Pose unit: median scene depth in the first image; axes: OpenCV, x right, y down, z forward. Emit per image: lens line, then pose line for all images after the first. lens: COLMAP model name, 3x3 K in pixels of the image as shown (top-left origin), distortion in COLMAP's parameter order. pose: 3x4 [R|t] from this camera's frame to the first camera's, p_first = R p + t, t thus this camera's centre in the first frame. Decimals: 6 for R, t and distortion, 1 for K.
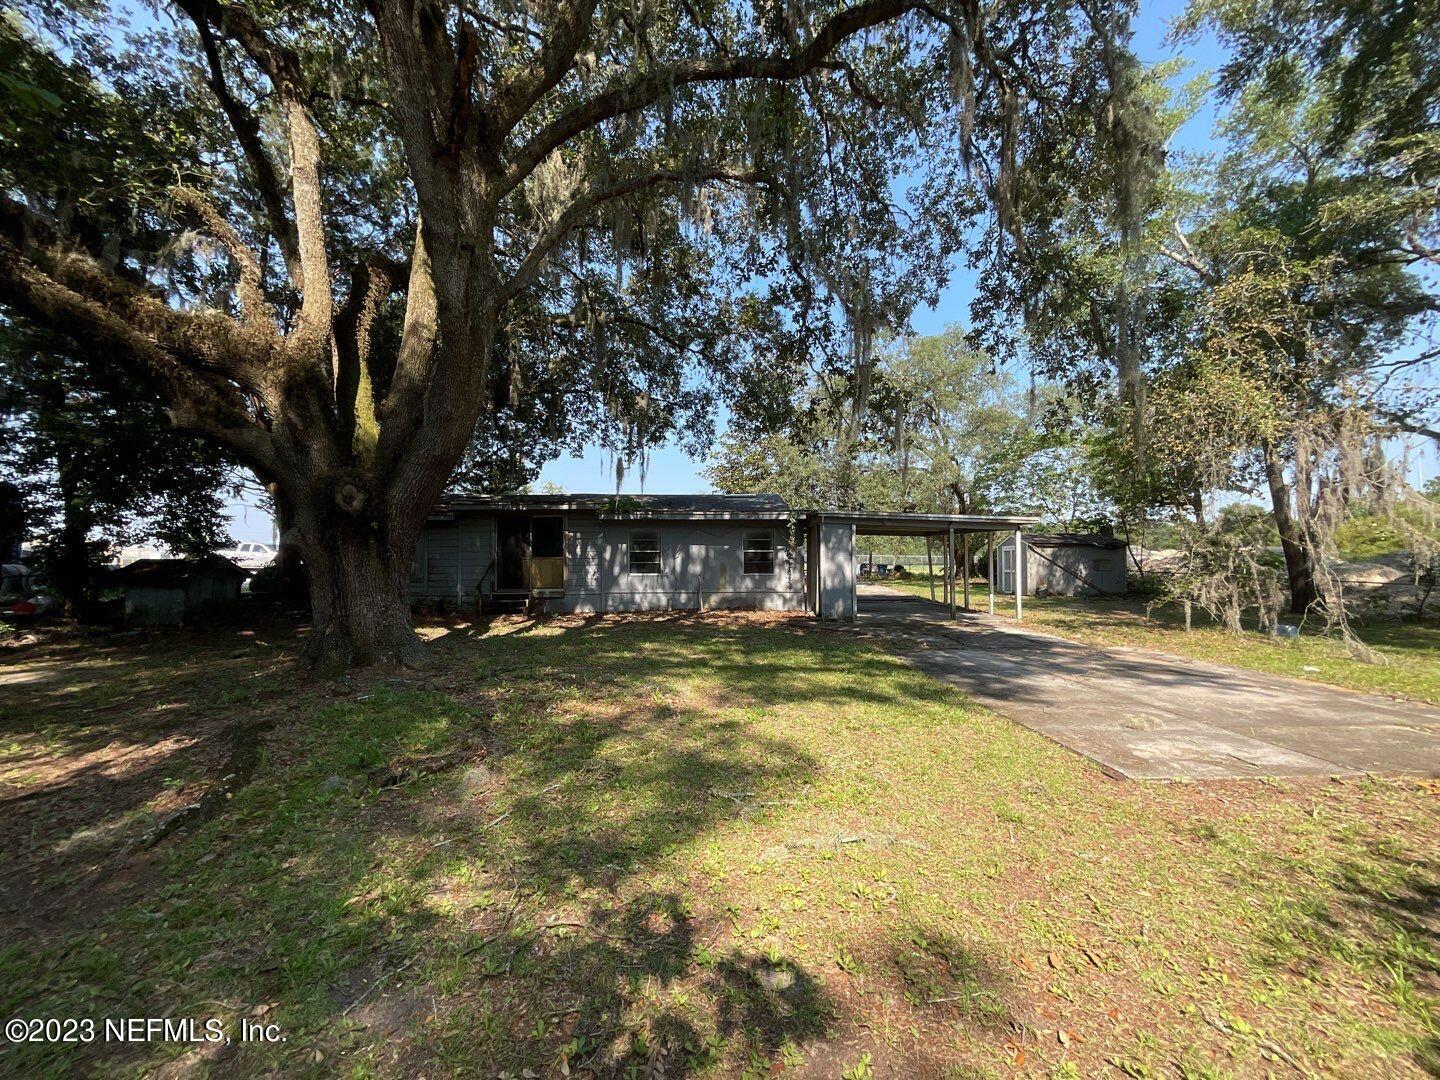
lens RADIAL K [[577.2, 0, 720.0], [0, 577.2, 540.0], [0, 0, 1]] dist [-0.003306, 0.000064]
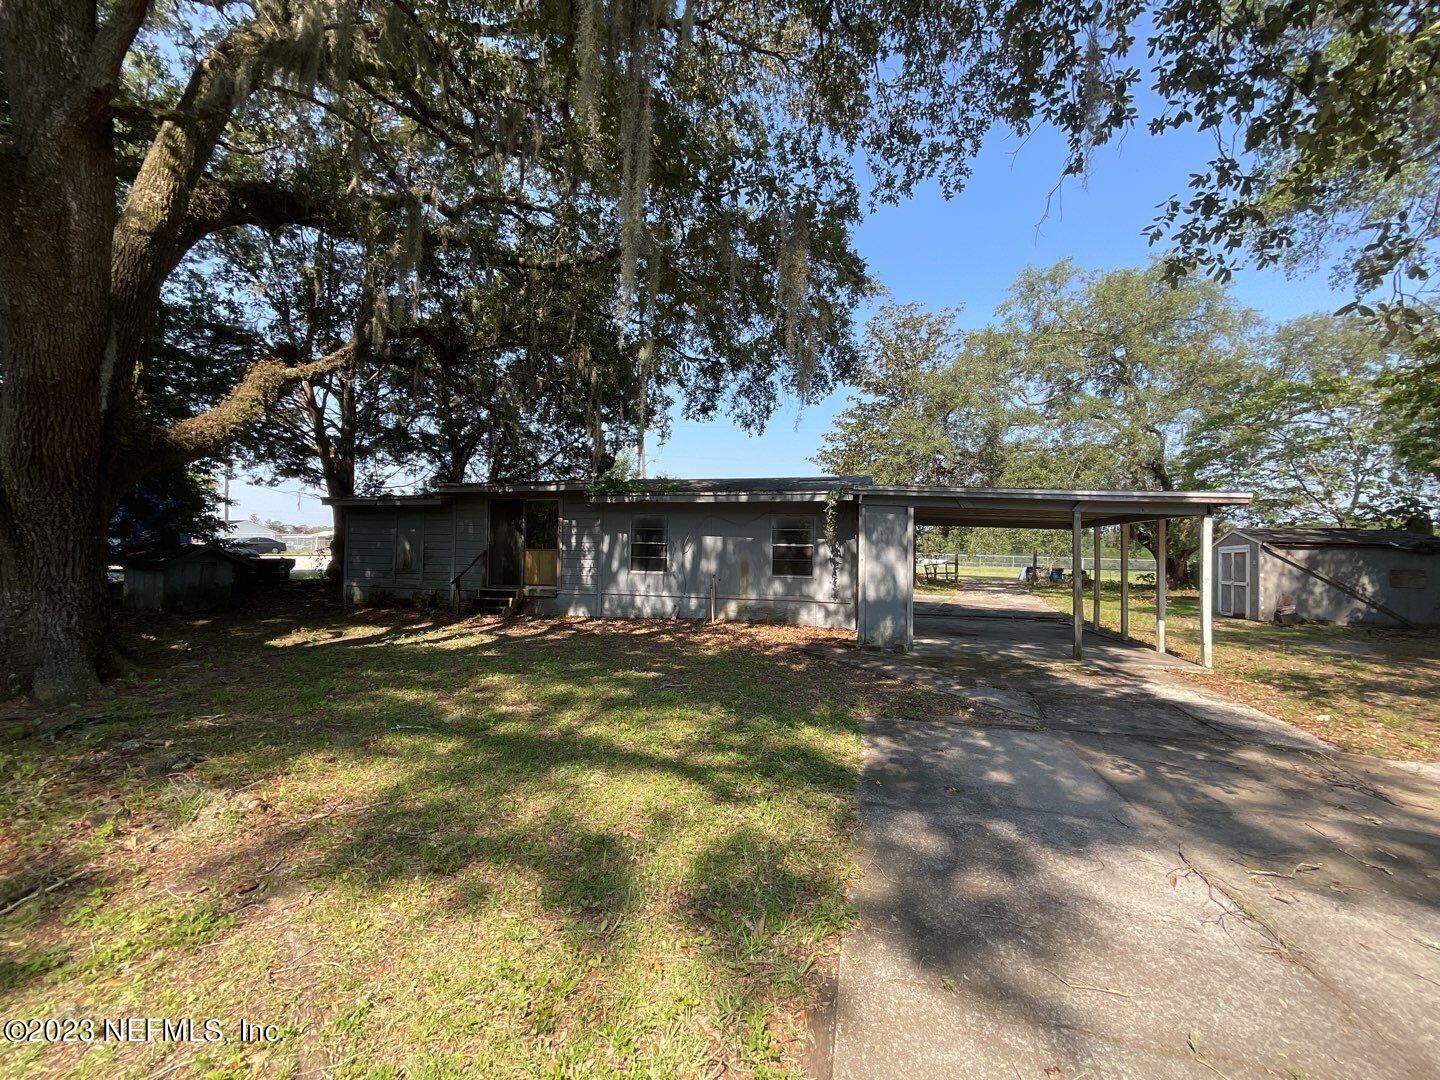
lens RADIAL K [[573.7, 0, 720.0], [0, 573.7, 540.0], [0, 0, 1]] dist [-0.000530, 0.000005]
pose [[0.954773, 0.012339, -0.297078, 0.199082], [-0.011253, 0.999922, 0.005365, 0.010200], [0.297121, -0.001779, 0.954838, 0.273310]]
